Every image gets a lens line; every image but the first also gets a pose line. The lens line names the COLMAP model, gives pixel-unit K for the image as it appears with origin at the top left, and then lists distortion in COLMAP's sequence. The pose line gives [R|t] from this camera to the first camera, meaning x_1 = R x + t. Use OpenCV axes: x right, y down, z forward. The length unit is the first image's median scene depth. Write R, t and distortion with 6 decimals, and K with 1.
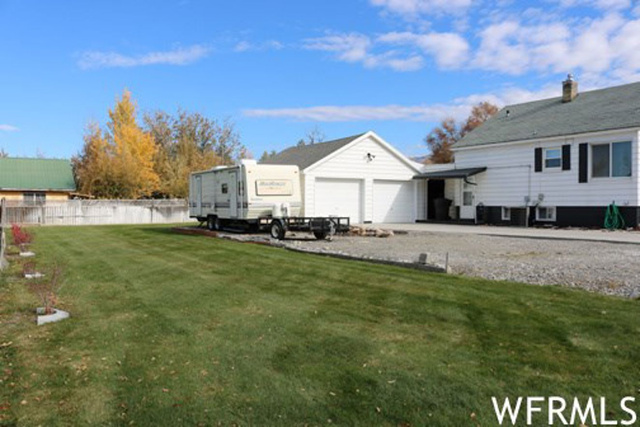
lens RADIAL K [[492.2, 0, 320.0], [0, 492.2, 213.5], [0, 0, 1]] dist [-0.130237, 0.085793]
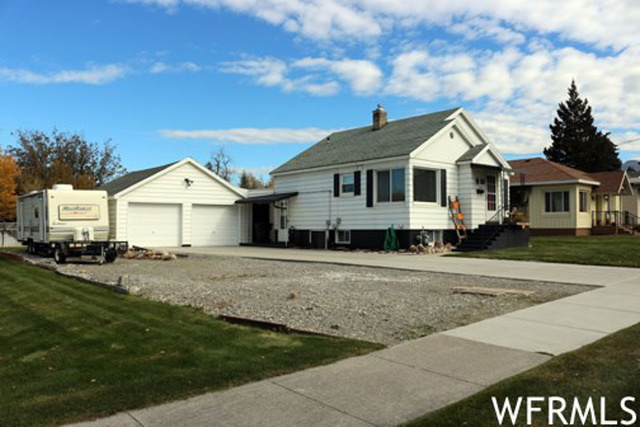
lens RADIAL K [[492.2, 0, 320.0], [0, 492.2, 213.5], [0, 0, 1]] dist [-0.130237, 0.085793]
pose [[0.991363, -0.000115, 0.131147, 0.231230], [0.005984, 0.998998, -0.044358, -0.002397], [-0.131011, 0.044760, 0.990370, -0.045423]]
